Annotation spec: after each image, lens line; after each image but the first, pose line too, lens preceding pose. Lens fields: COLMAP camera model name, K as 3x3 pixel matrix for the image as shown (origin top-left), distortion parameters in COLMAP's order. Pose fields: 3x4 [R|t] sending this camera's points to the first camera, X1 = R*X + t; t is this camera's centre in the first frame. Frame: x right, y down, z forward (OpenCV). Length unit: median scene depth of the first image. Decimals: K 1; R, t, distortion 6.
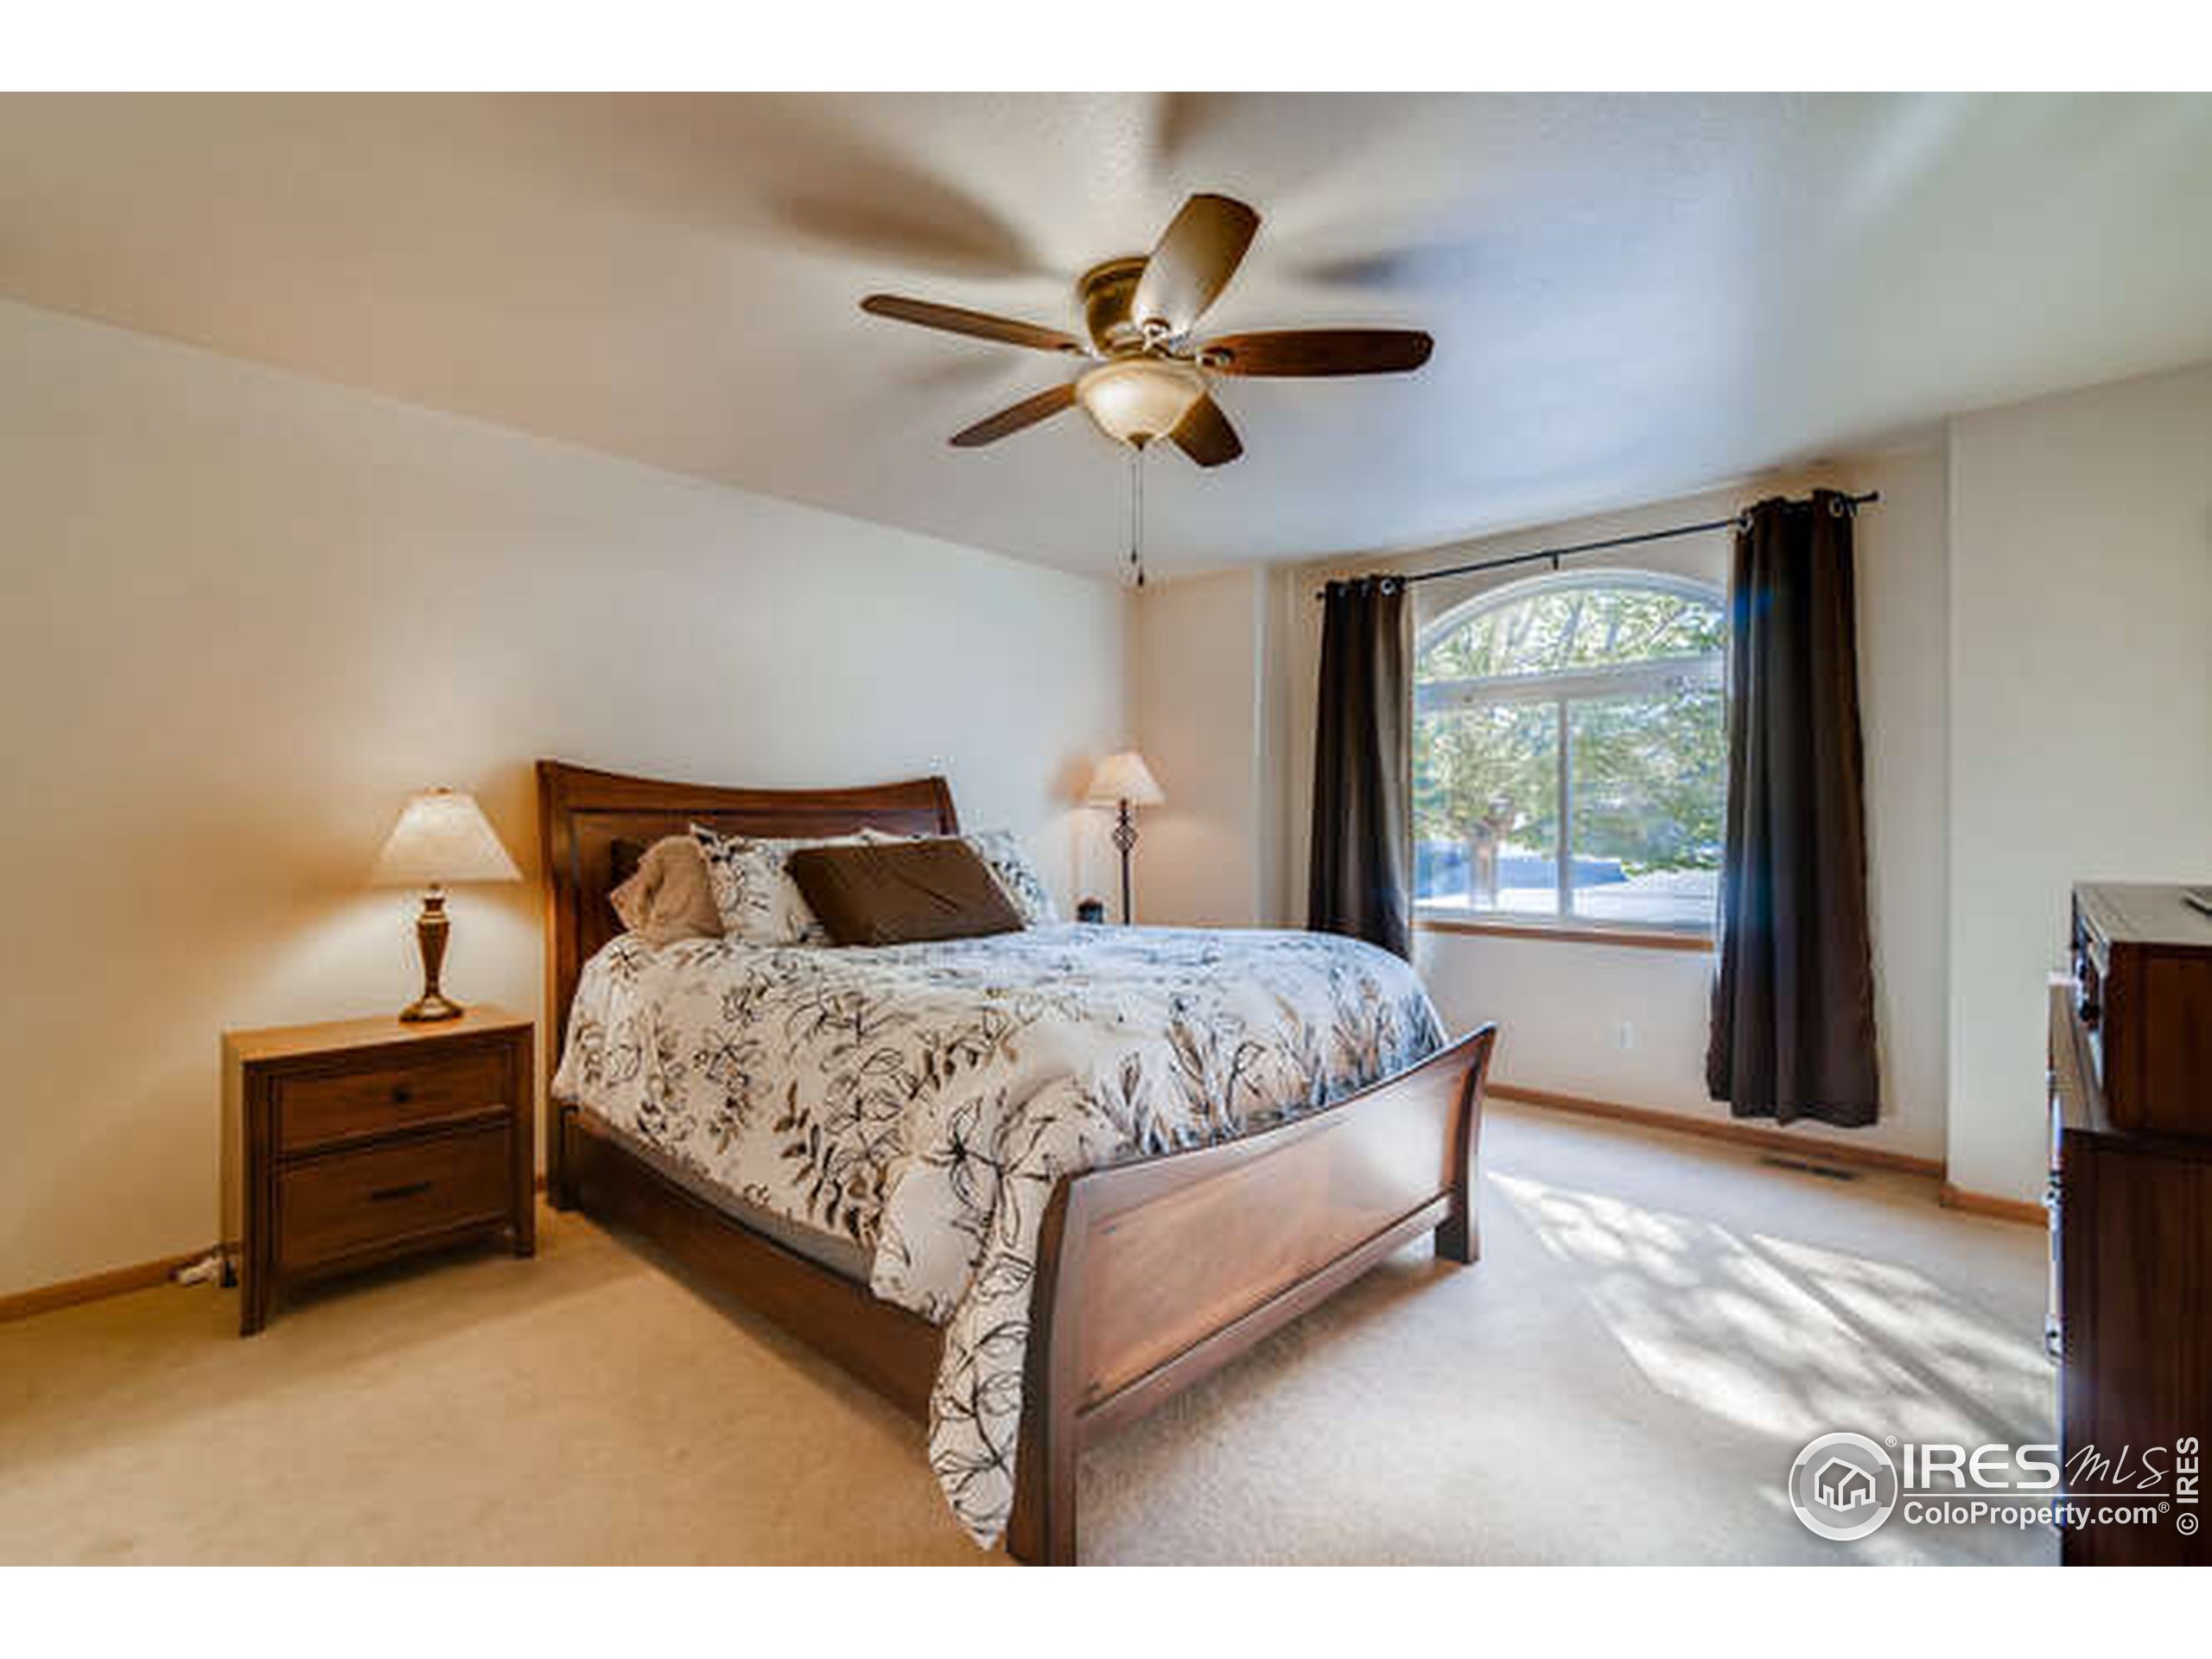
lens RADIAL K [[1005.1, 0, 1094.0], [0, 1005.1, 831.6], [0, 0, 1]] dist [0.001404, 0.000550]
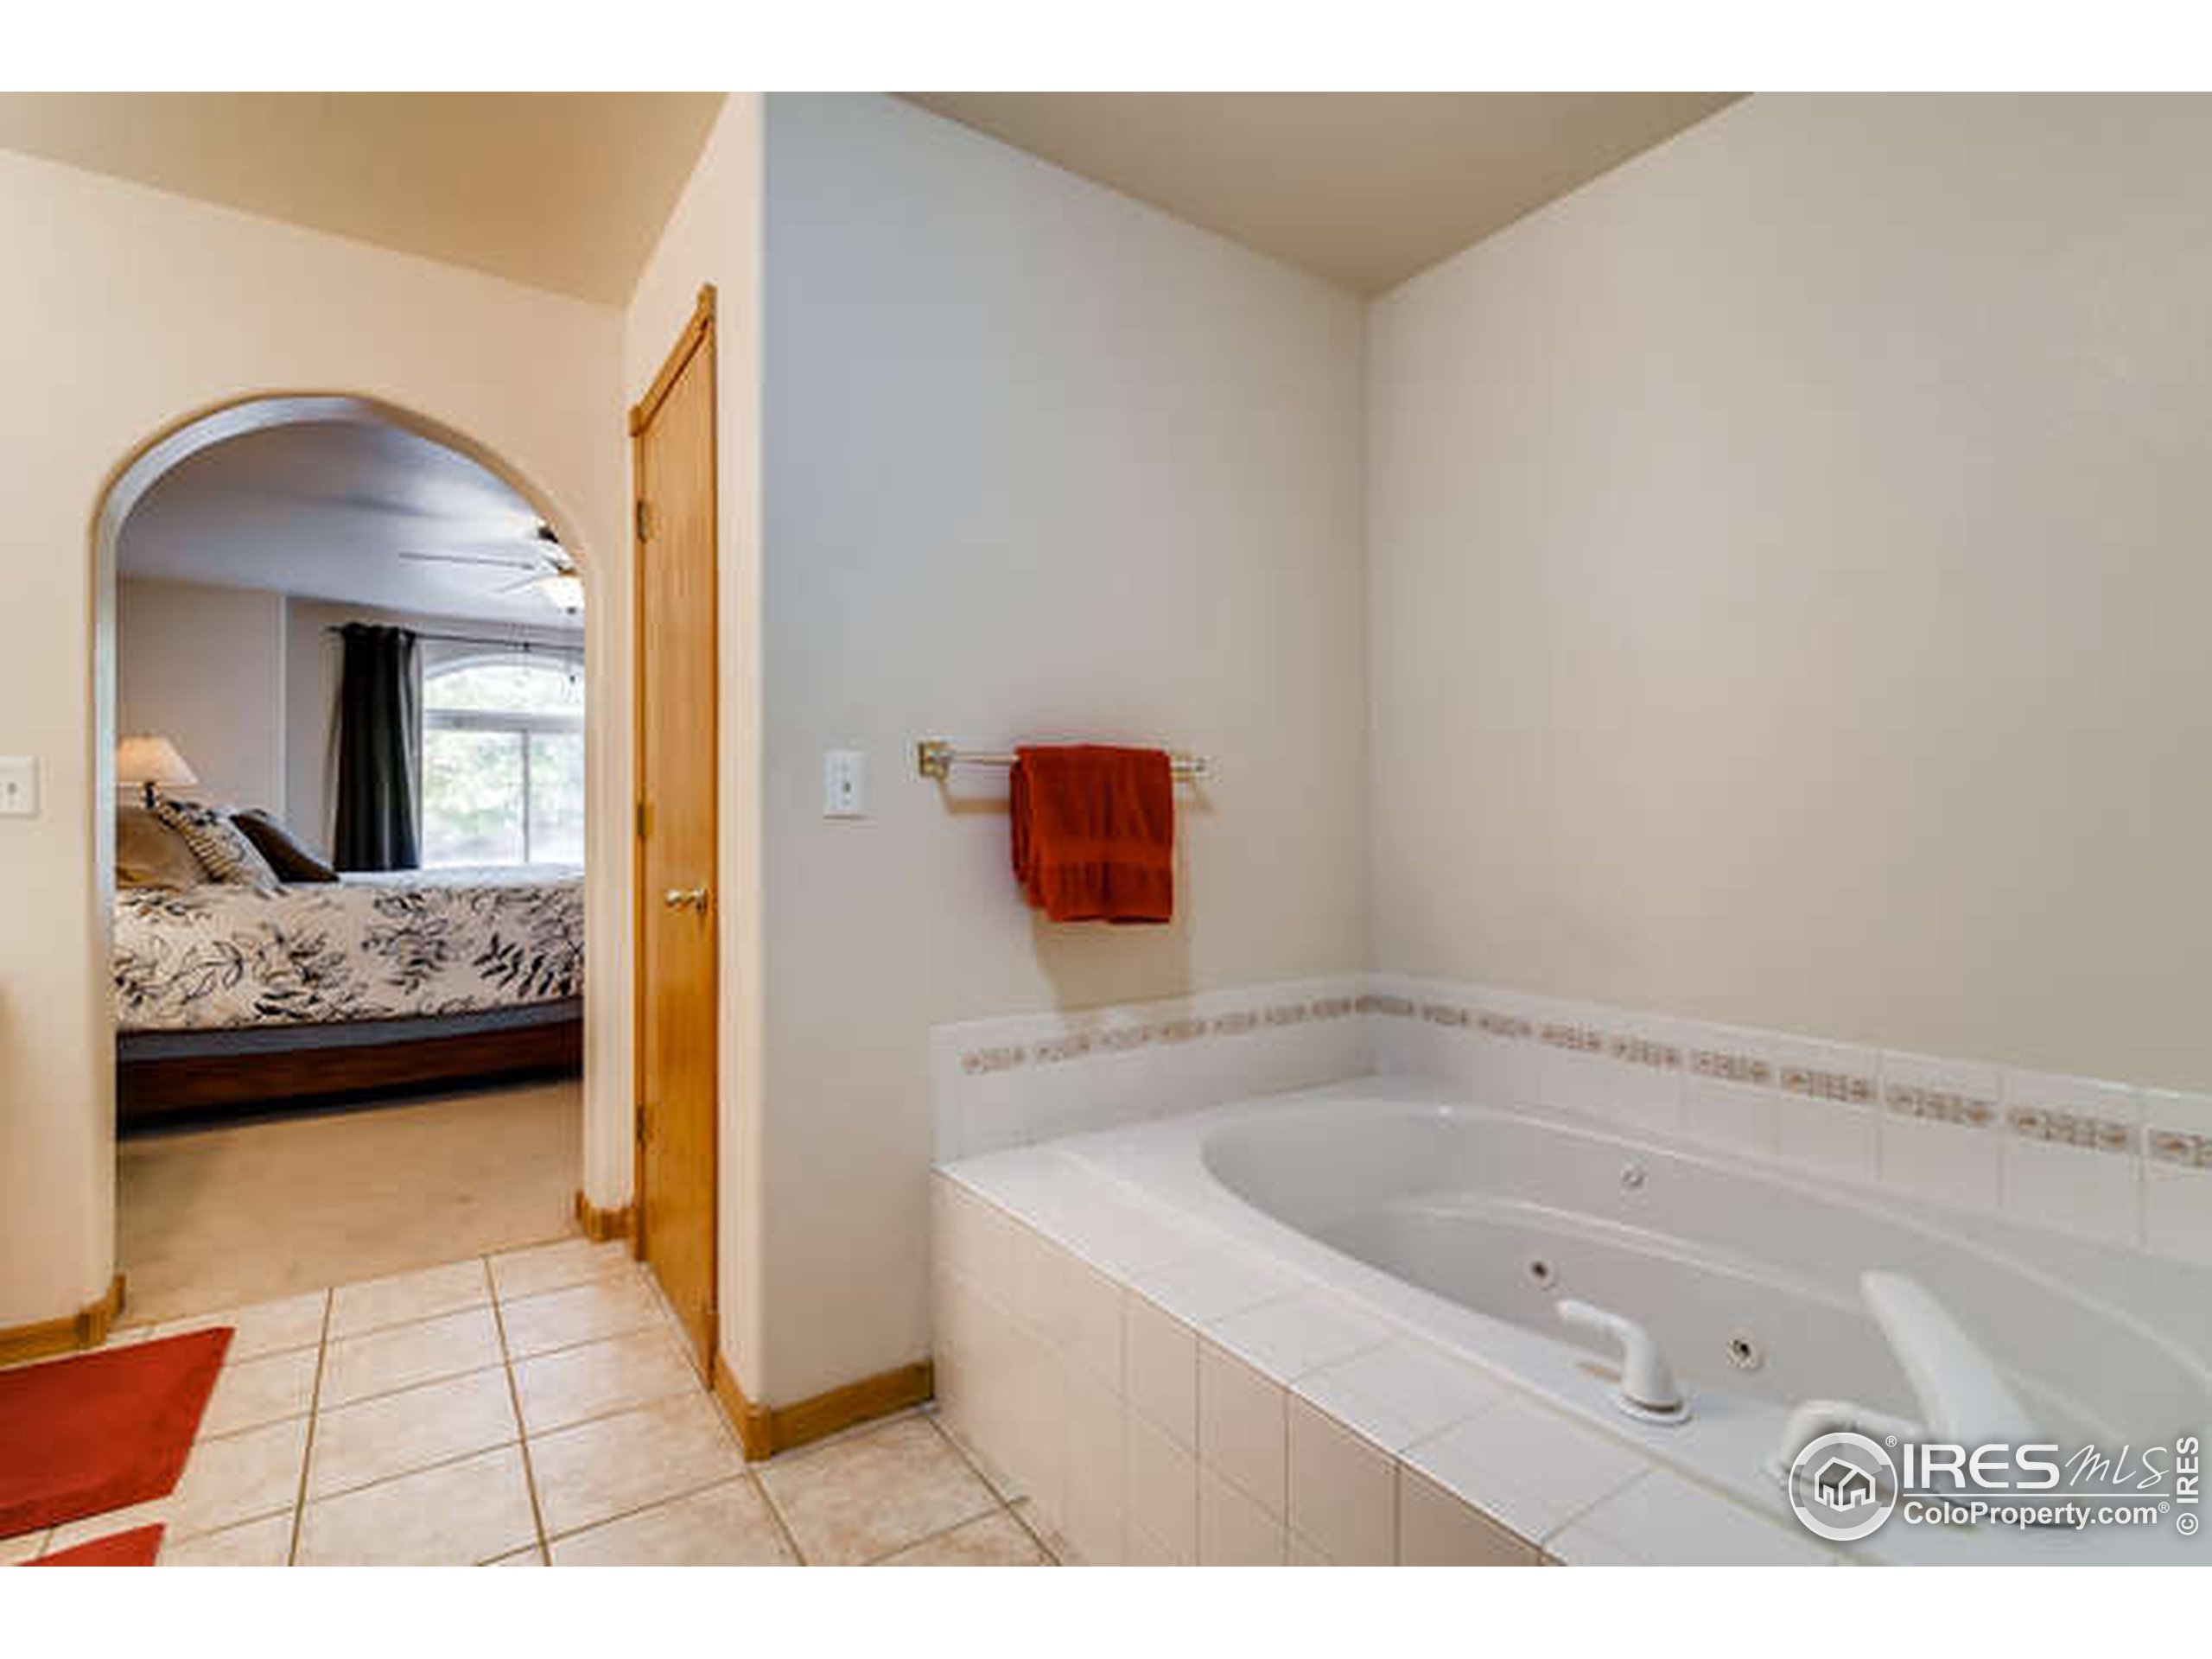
lens RADIAL K [[1005.1, 0, 1094.0], [0, 1005.1, 831.6], [0, 0, 1]] dist [0.001404, 0.000550]
pose [[0.208520, -0.002648, 0.978015, -1.923252], [0.005756, 0.999982, 0.001480, 0.062441], [-0.978001, 0.005321, 0.208531, -0.491709]]
